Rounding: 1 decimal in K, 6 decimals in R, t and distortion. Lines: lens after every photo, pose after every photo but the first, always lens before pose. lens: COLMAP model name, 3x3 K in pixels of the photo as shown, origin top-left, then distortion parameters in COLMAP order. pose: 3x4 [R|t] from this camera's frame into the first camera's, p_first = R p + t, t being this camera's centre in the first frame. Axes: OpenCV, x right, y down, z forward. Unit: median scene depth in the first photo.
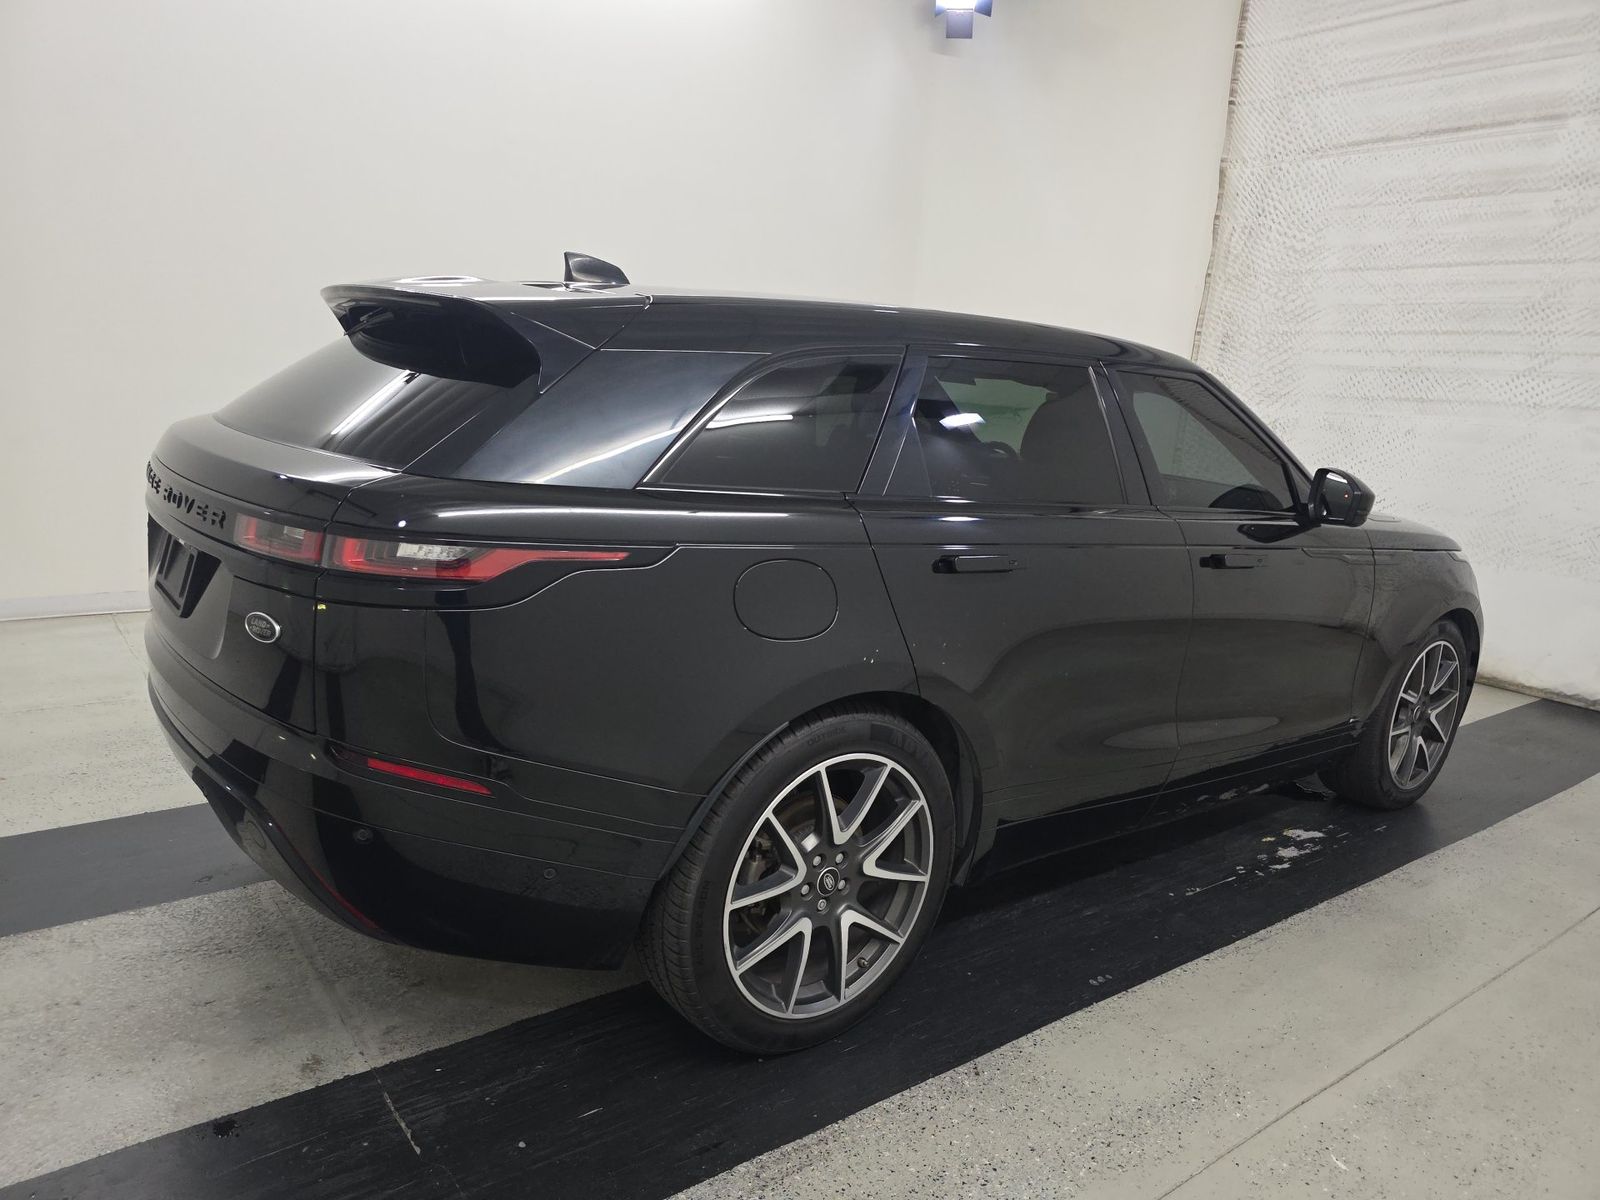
lens RADIAL K [[1085.0, 0, 800.0], [0, 1085.0, 600.0], [0, 0, 1]] dist [0.037303, -0.029244]
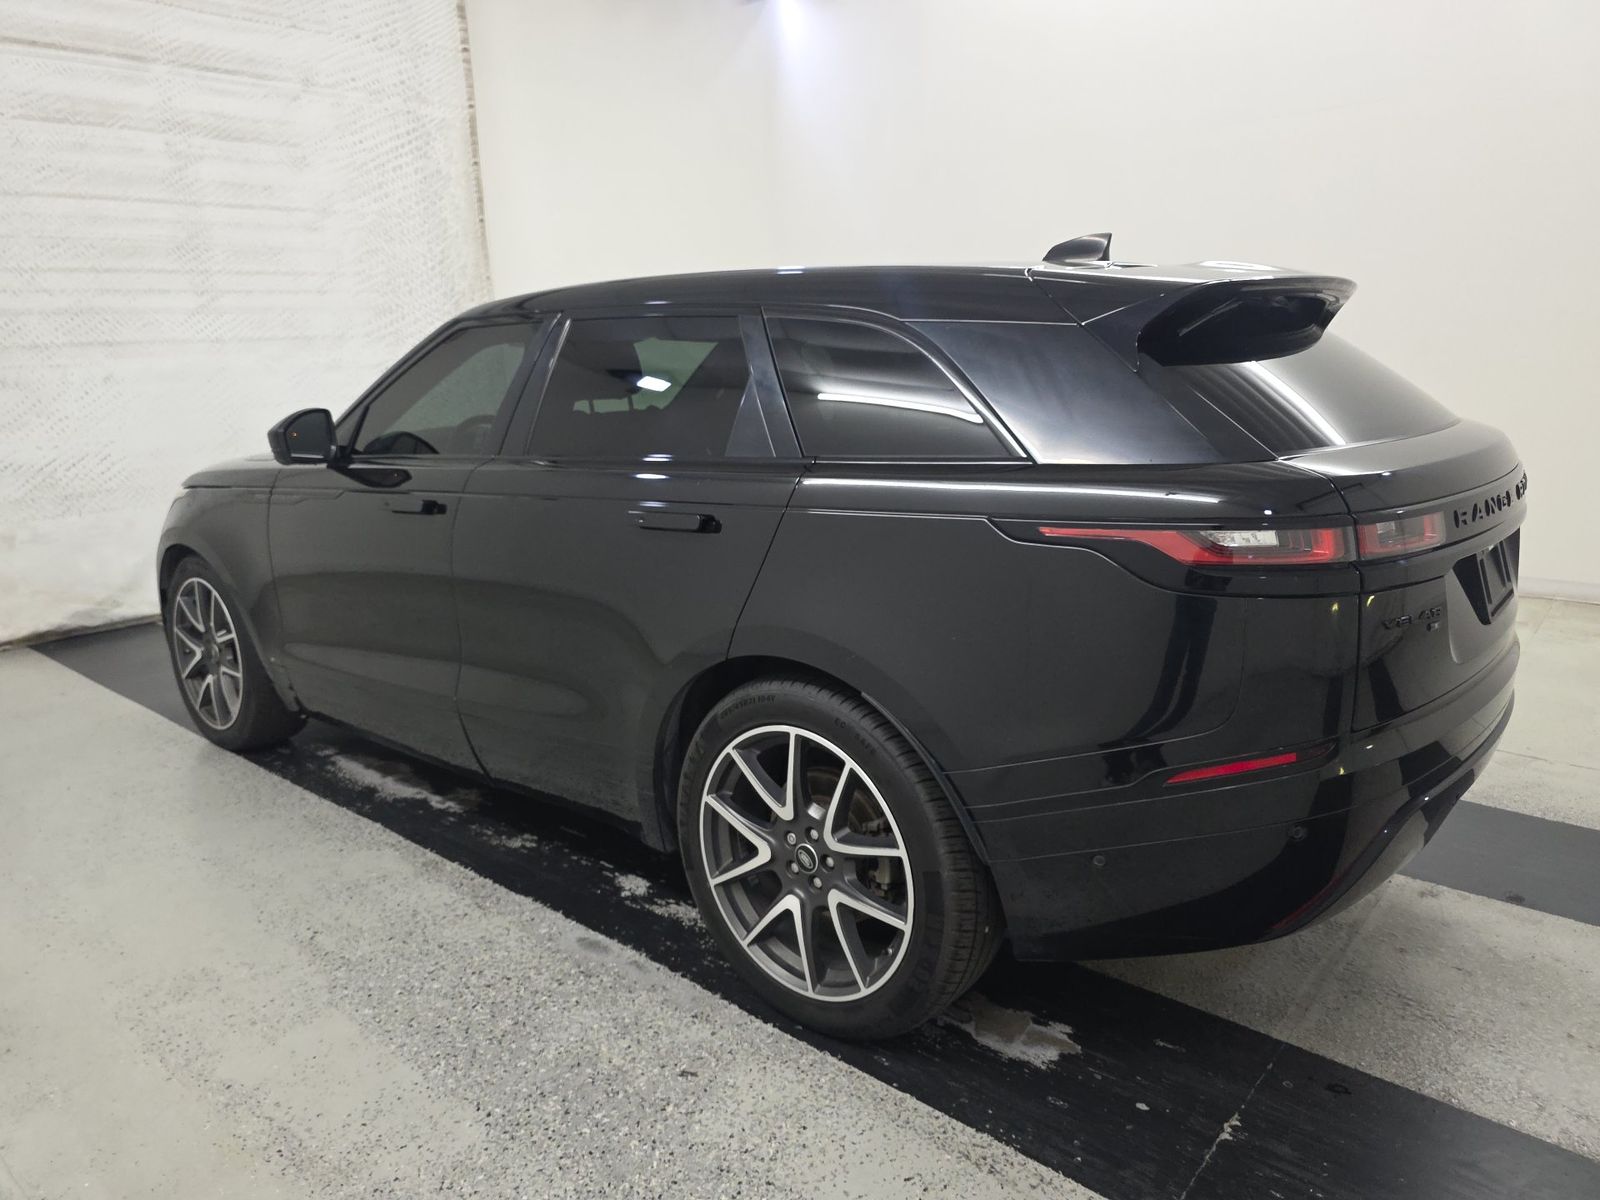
lens RADIAL K [[1079.1, 0, 806.9], [0, 1079.1, 592.7], [0, 0, 1]] dist [0.008366, -0.019951]
pose [[-0.210212, -0.281597, 0.936223, -0.488730], [0.211345, 0.921888, 0.324739, -0.163759], [-0.954539, 0.266130, -0.134278, 0.629881]]
